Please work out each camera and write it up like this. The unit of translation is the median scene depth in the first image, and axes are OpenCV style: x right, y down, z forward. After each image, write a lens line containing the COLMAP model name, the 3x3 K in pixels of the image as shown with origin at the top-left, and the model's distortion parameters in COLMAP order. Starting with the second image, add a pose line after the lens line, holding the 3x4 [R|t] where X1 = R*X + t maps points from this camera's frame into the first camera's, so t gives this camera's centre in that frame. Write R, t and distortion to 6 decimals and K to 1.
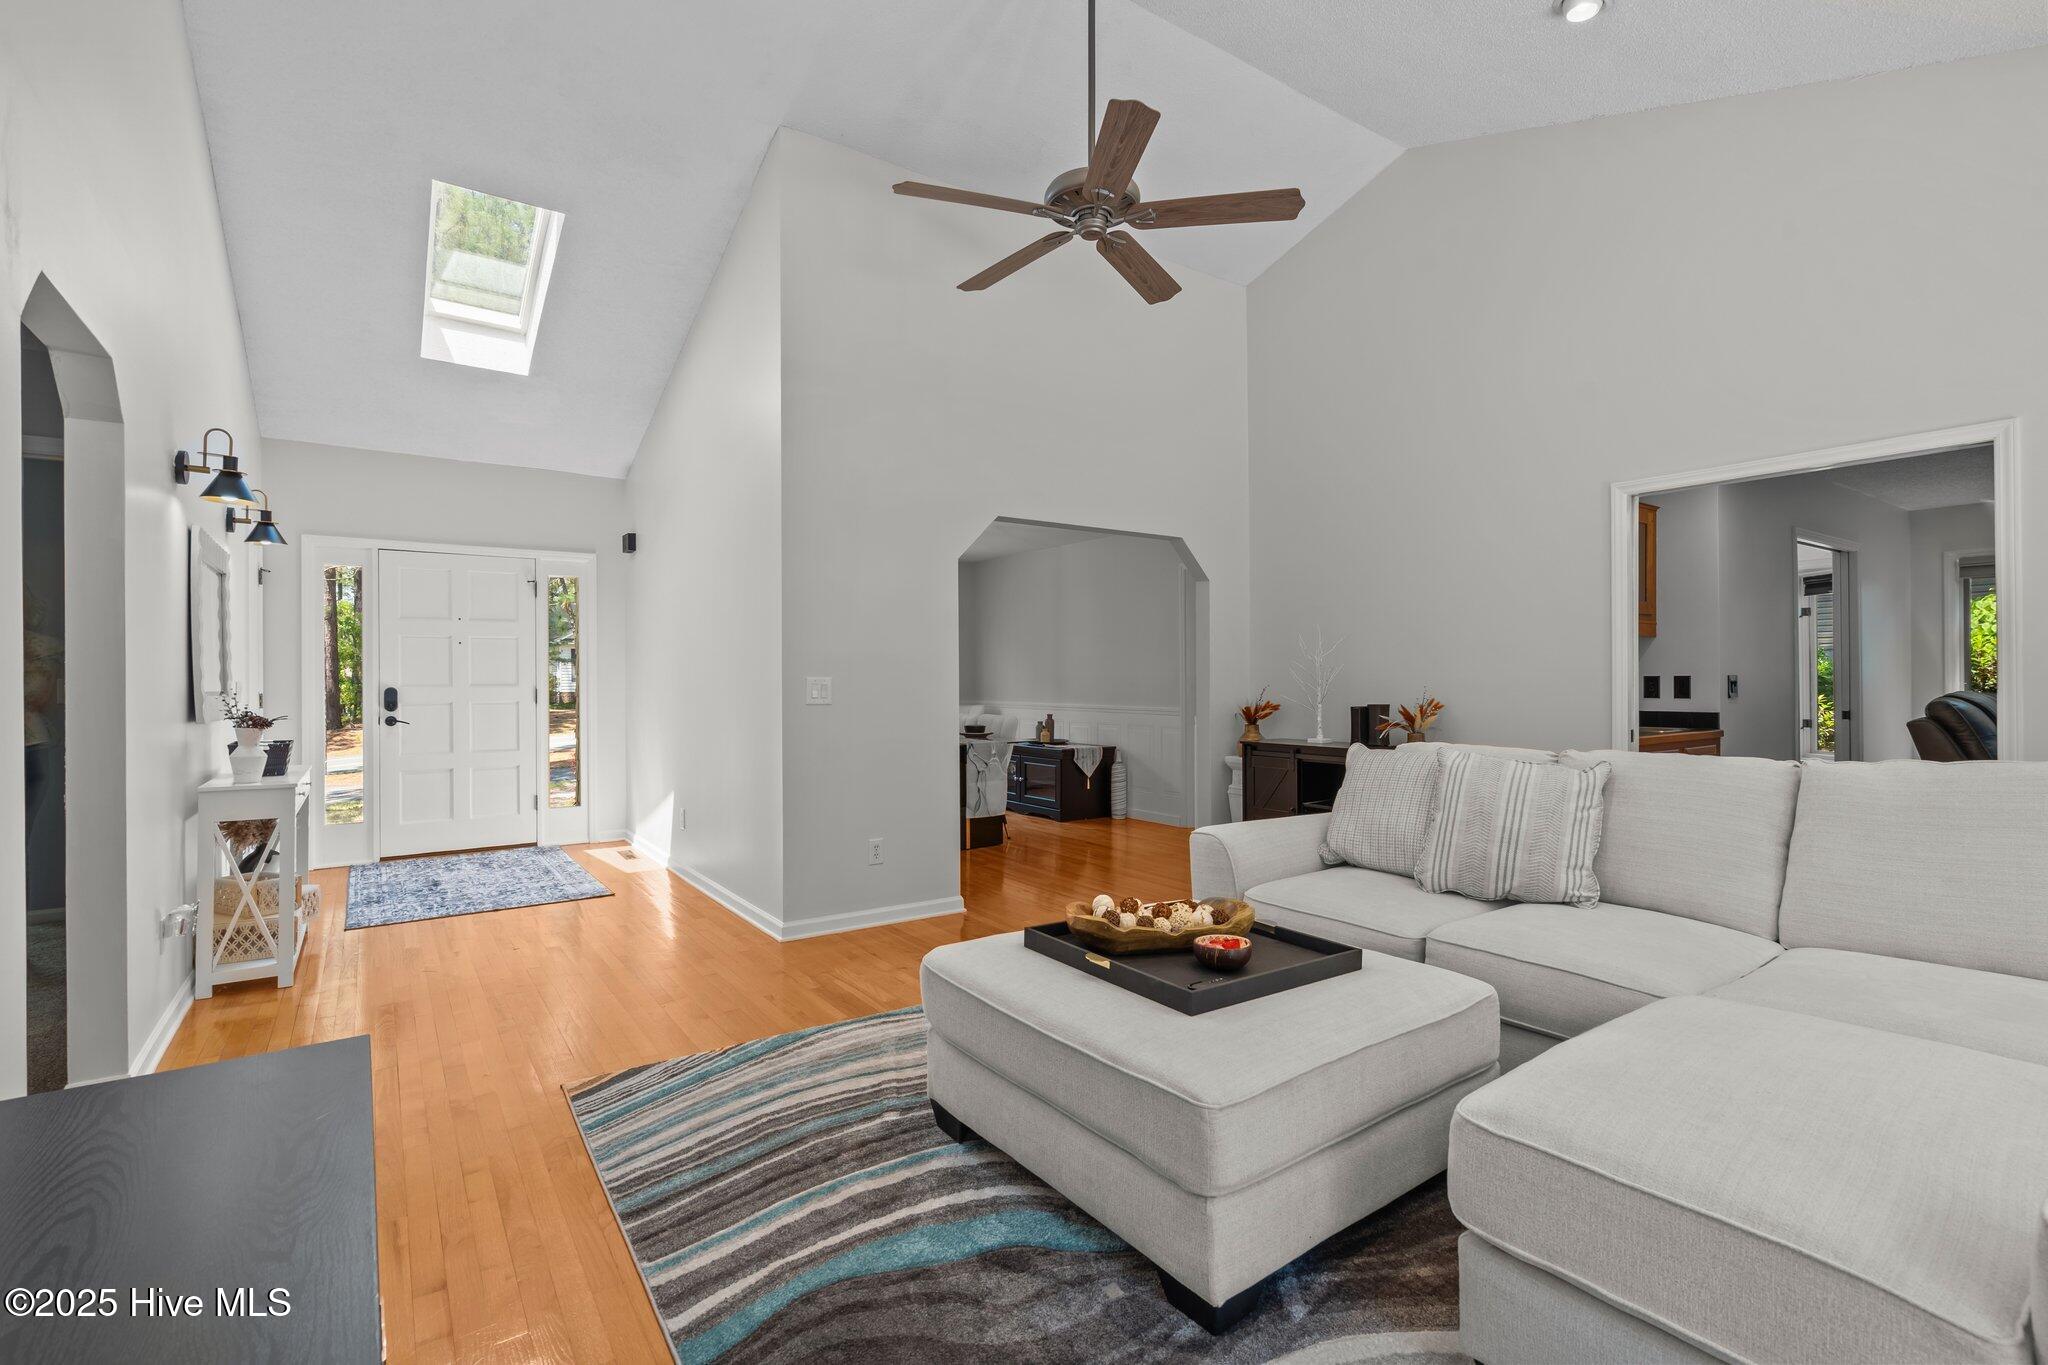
lens RADIAL K [[923.7, 0, 1020.7], [0, 923.7, 682.6], [0, 0, 1]] dist [0.002152, -0.000067]
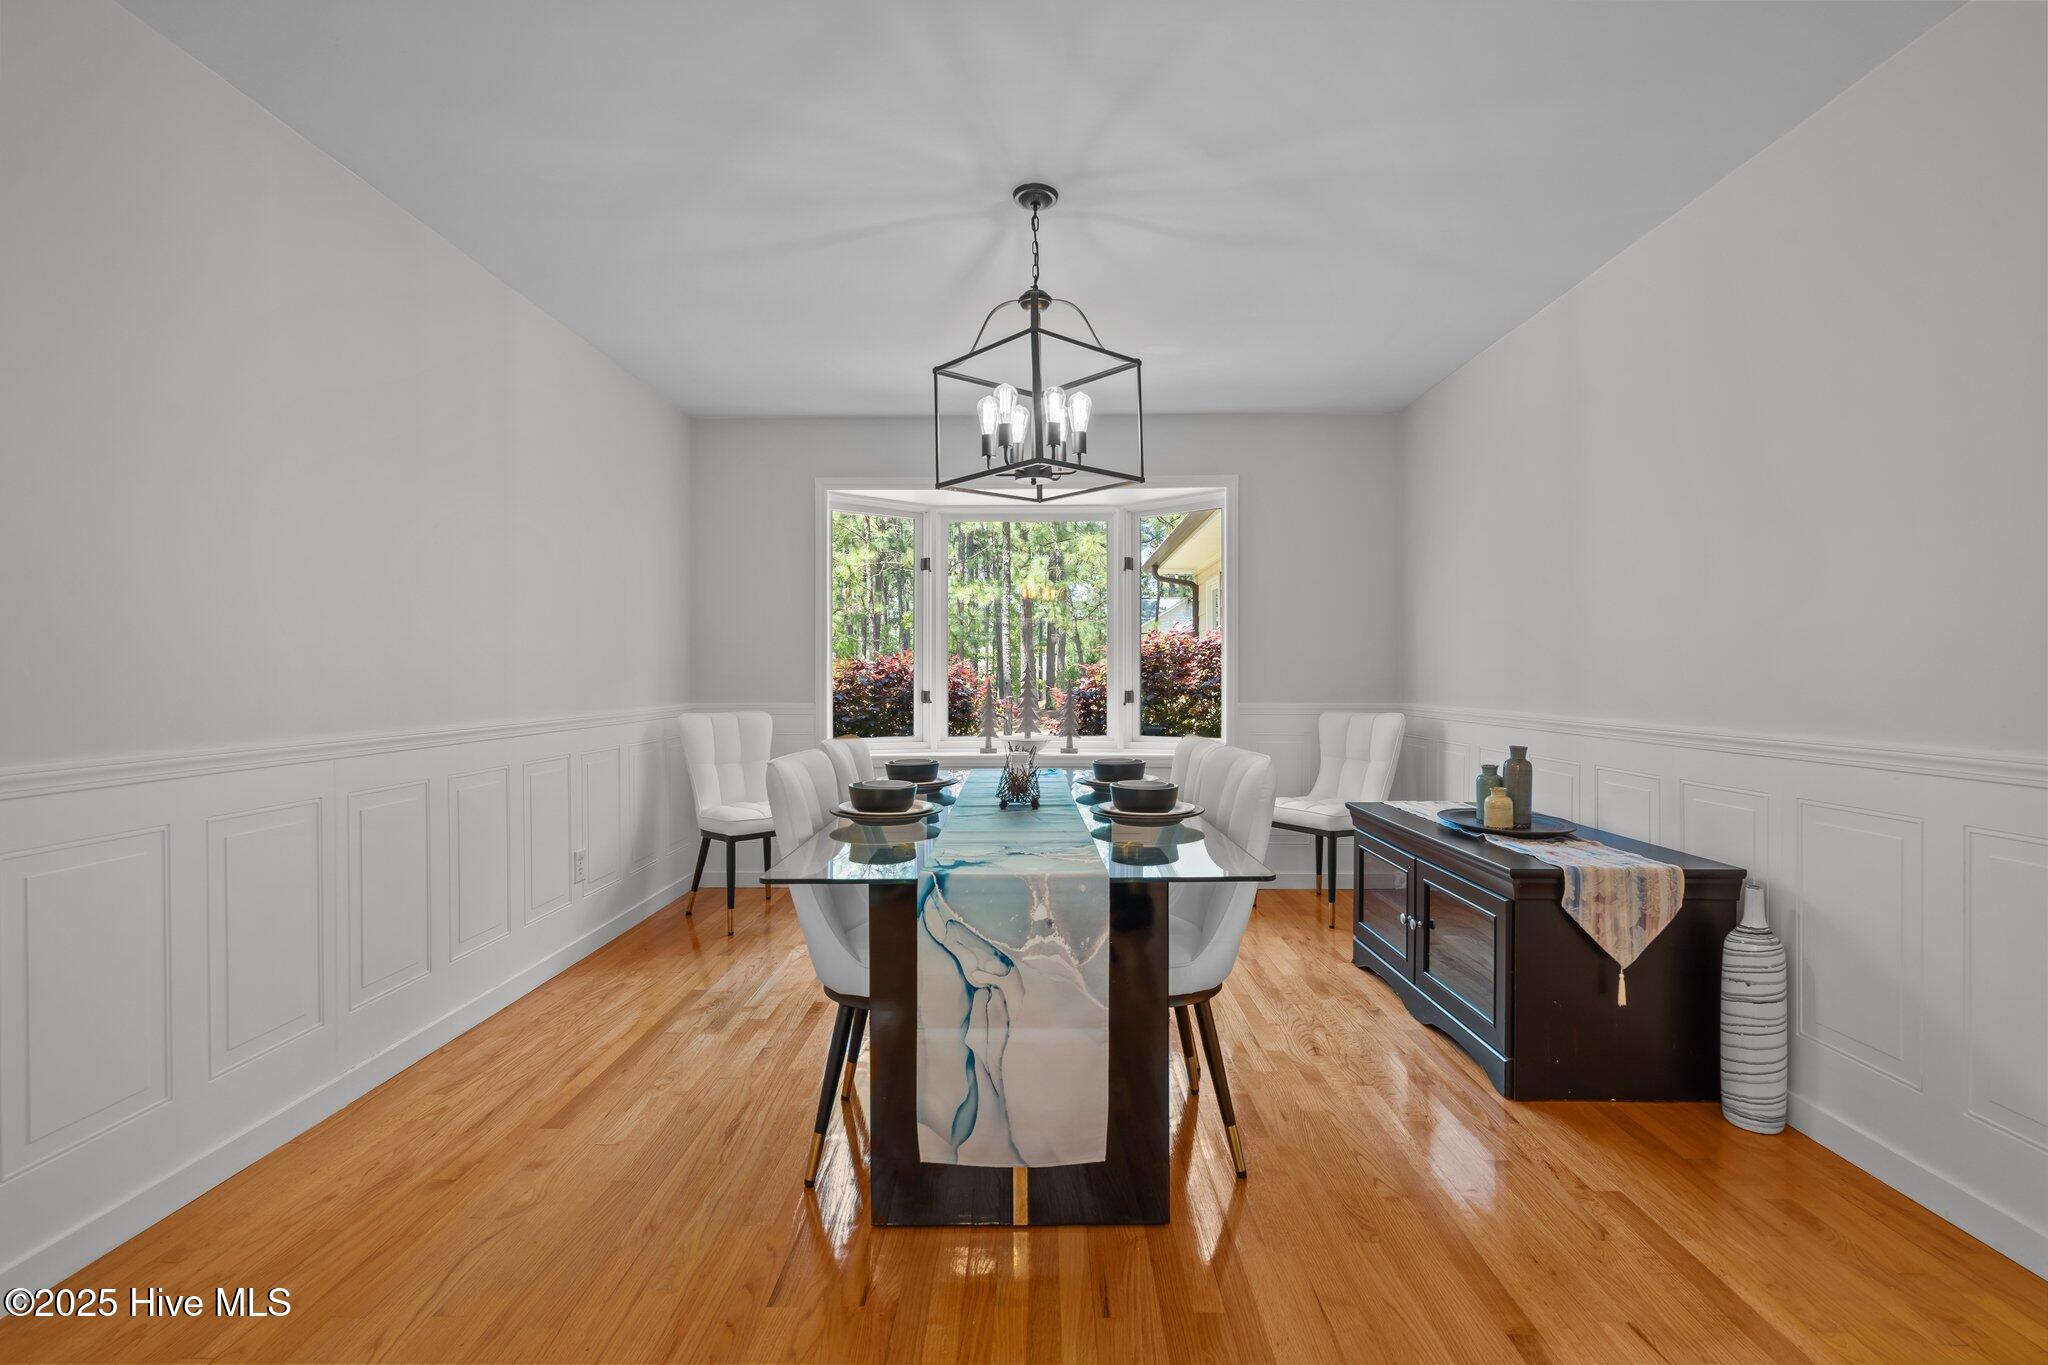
lens RADIAL K [[923.7, 0, 1024.5], [0, 923.7, 687.5], [0, 0, 1]] dist [0.002152, -0.000067]
pose [[0.808790, 0.003406, -0.588088, 0.091837], [0.000768, 0.999976, 0.006848, 0.009526], [0.588097, -0.005990, 0.808768, 0.637933]]
